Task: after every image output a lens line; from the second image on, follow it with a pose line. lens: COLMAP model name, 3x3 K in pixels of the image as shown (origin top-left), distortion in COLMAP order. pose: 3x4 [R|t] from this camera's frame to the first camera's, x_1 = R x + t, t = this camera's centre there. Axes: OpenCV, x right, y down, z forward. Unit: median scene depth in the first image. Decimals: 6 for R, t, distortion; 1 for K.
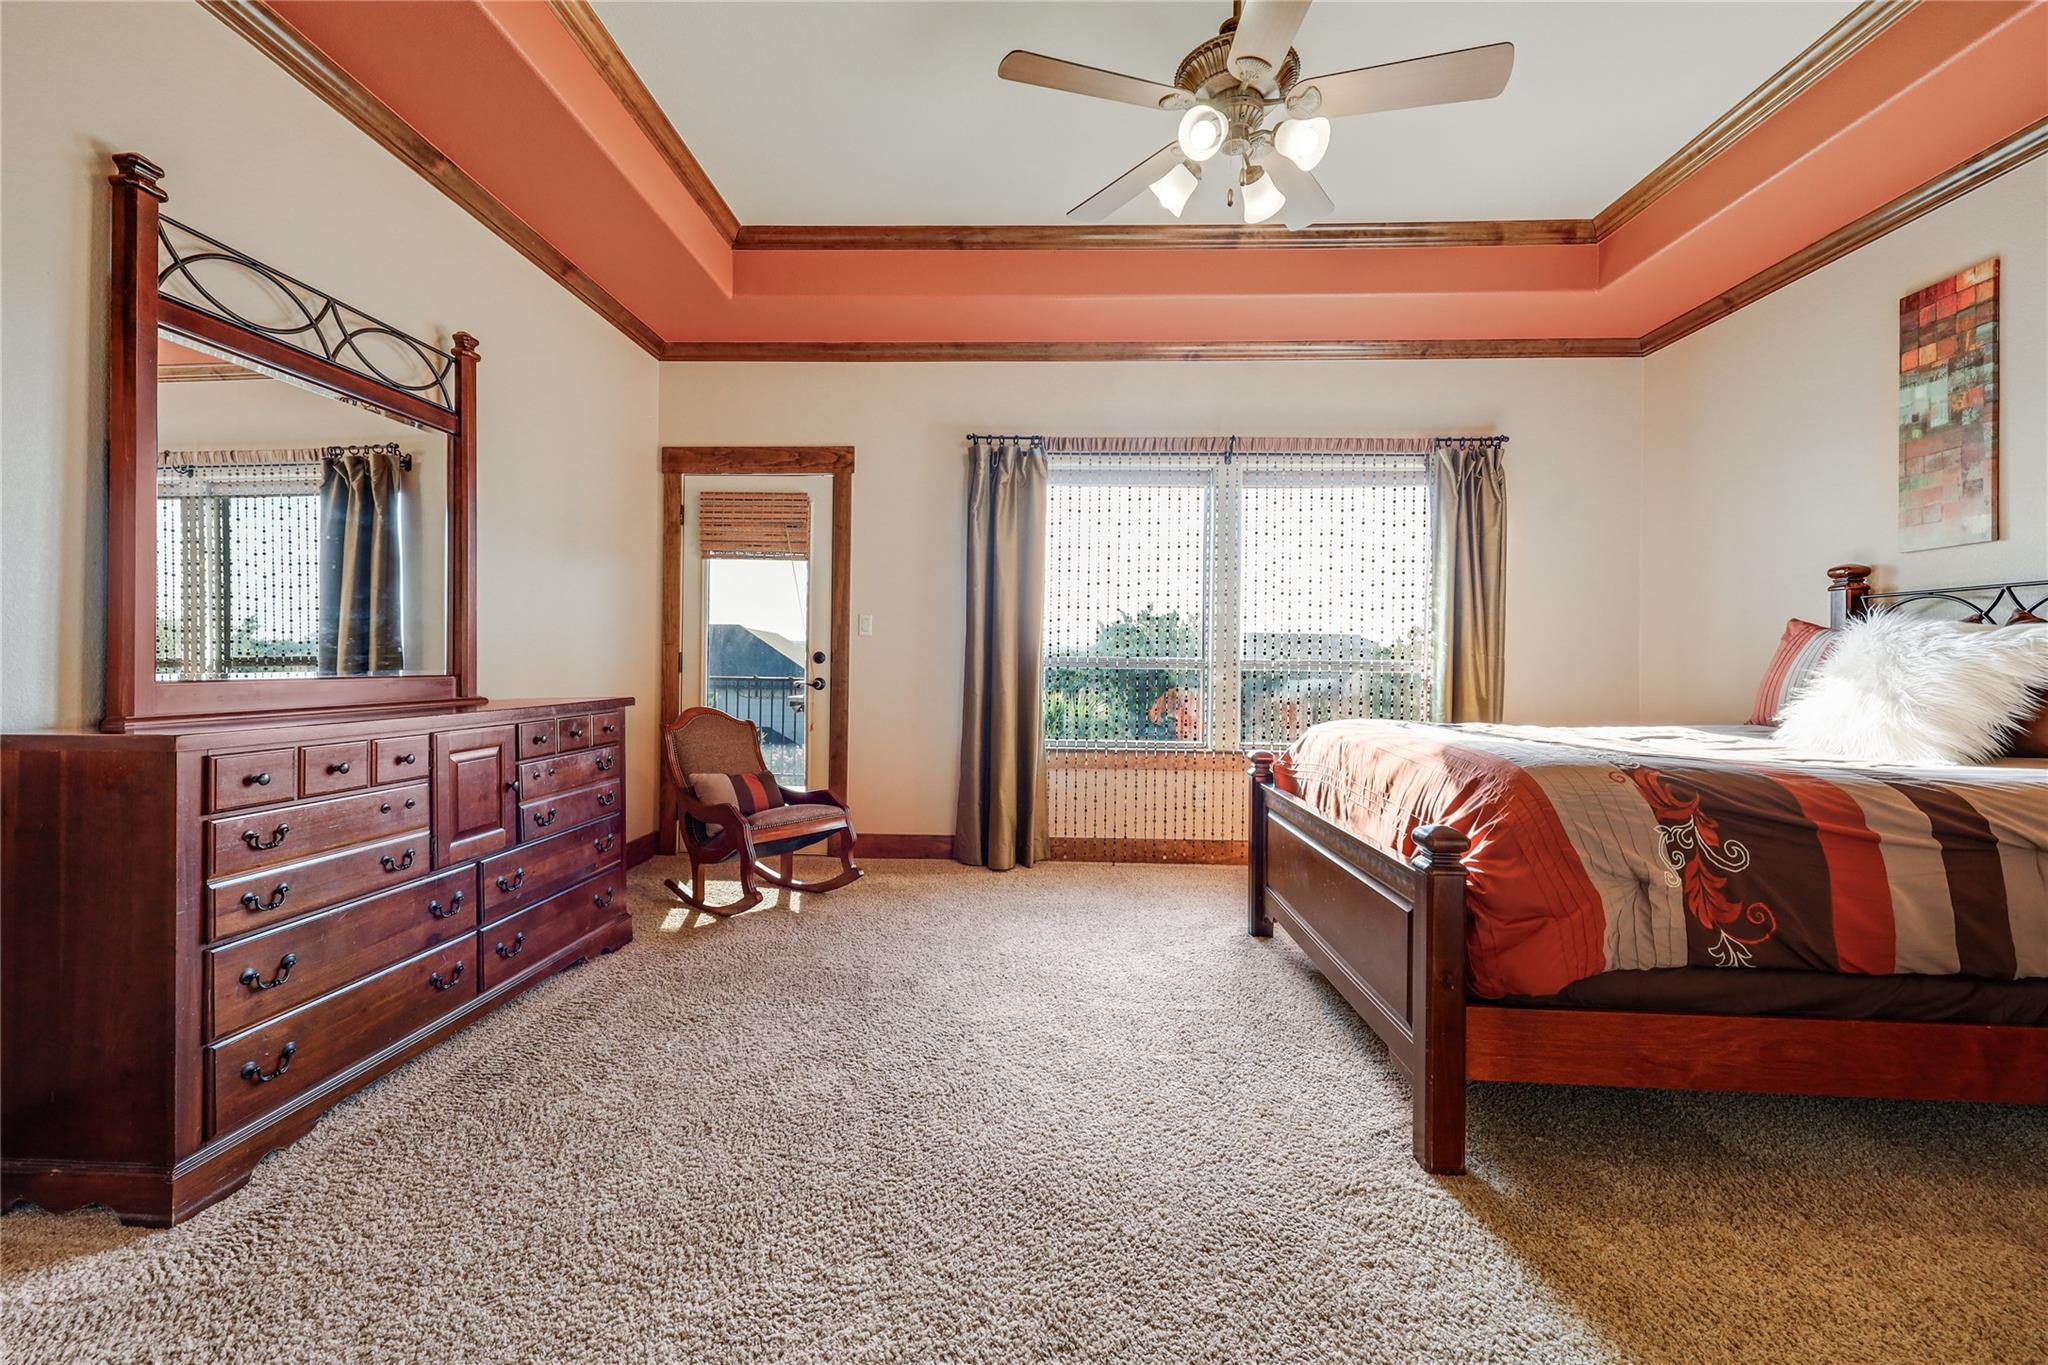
lens RADIAL K [[881.6, 0, 1019.1], [0, 881.6, 660.4], [0, 0, 1]] dist [-0.008064, -0.000194]
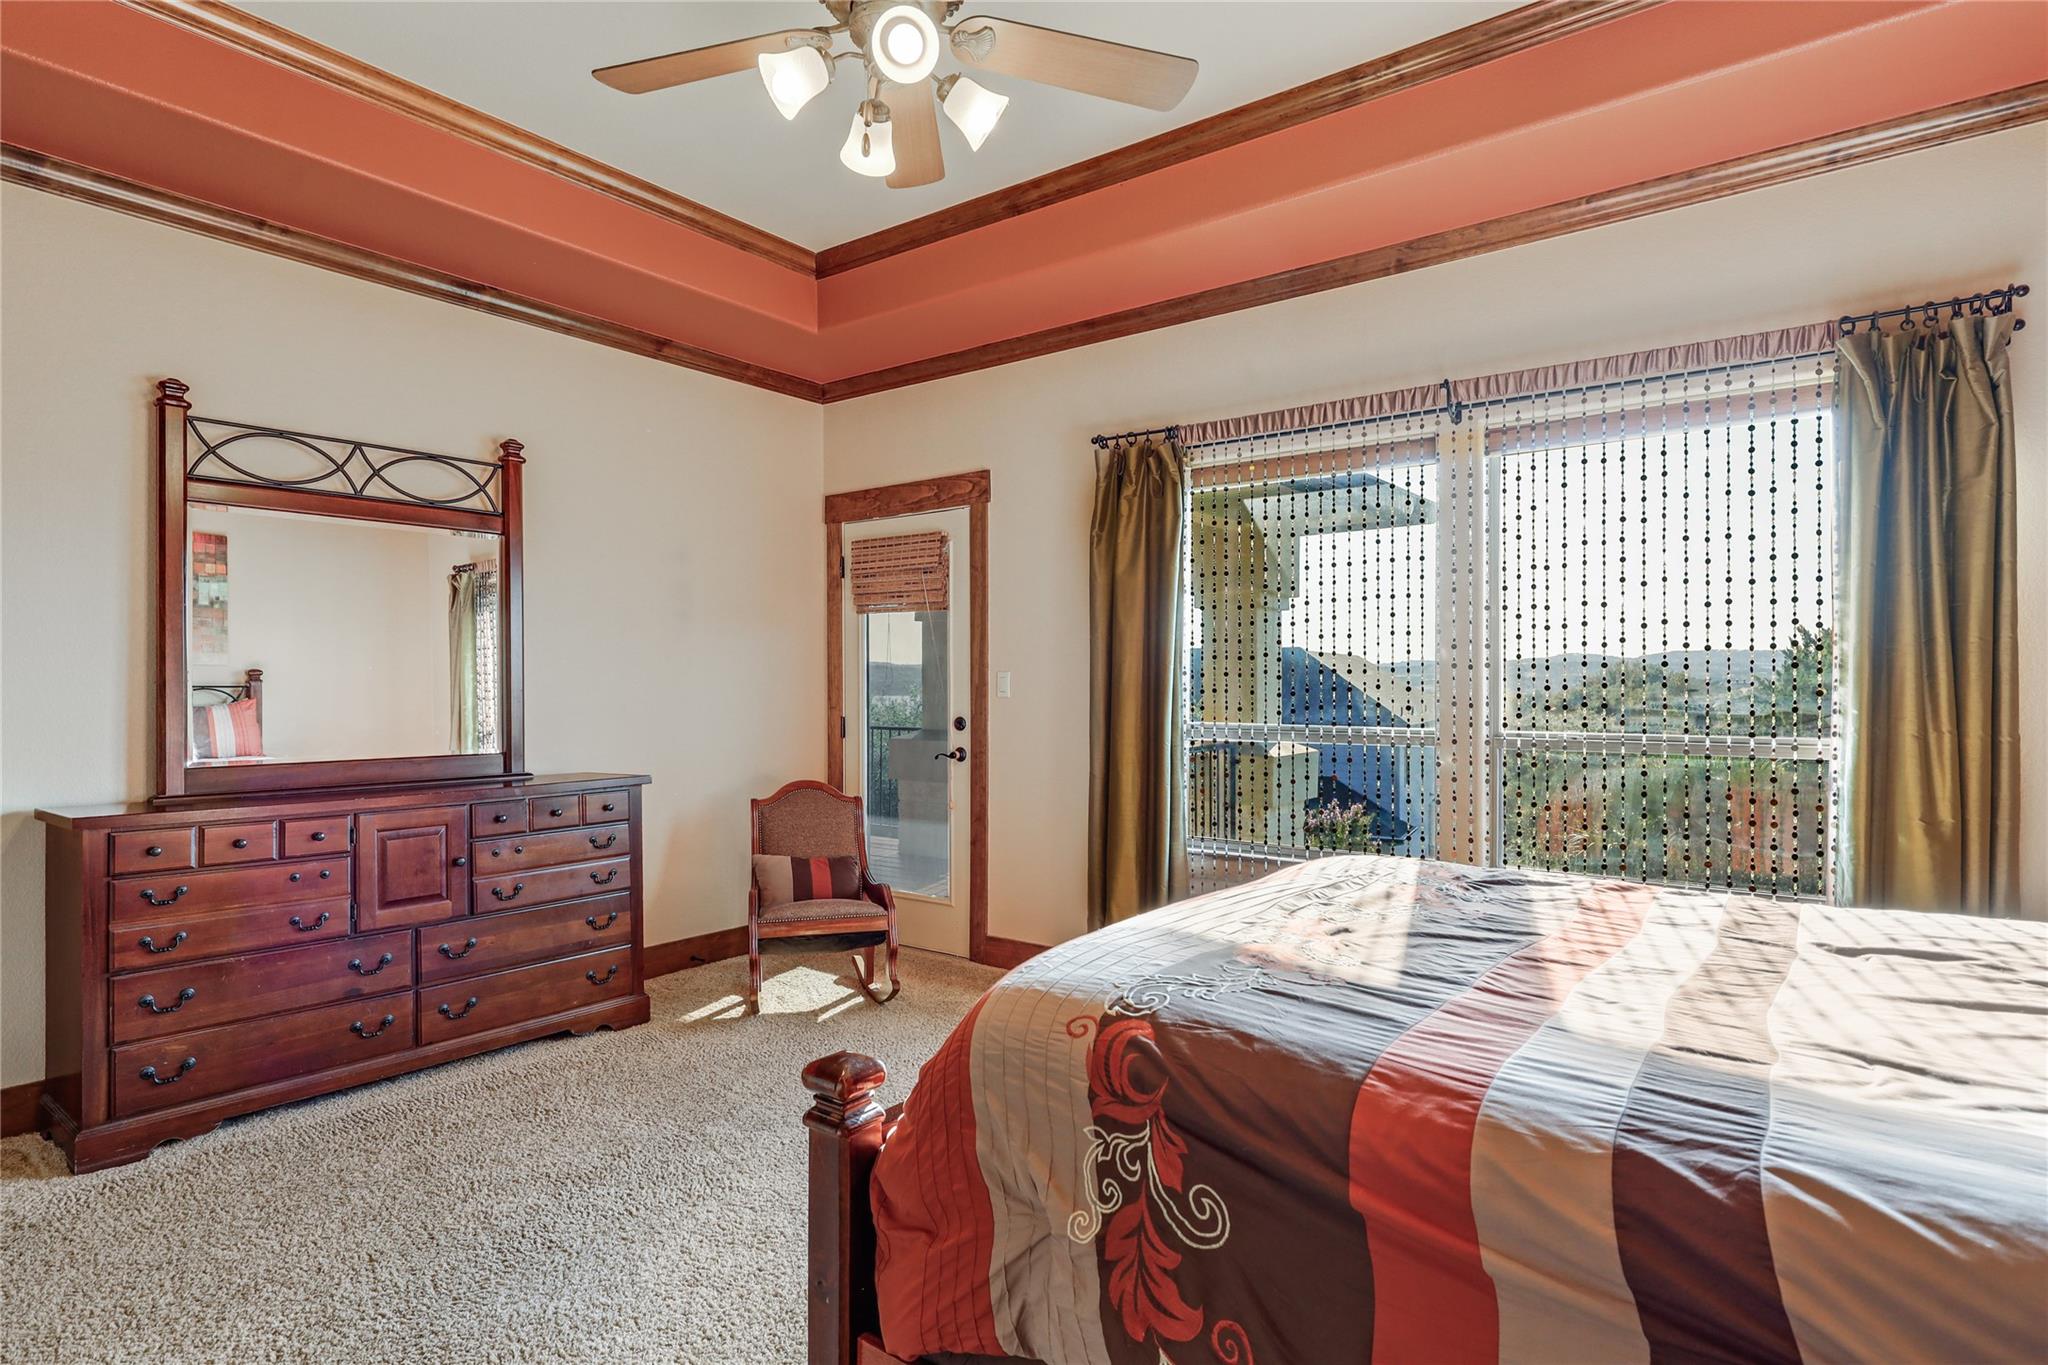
lens RADIAL K [[1126.4, 0, 1017.8], [0, 1126.4, 676.8], [0, 0, 1]] dist [0.001404, -0.001788]
pose [[0.802635, -0.014694, -0.596290, 0.592967], [0.011384, 0.999892, -0.009316, -0.047968], [0.596362, 0.000689, 0.802715, 0.209805]]
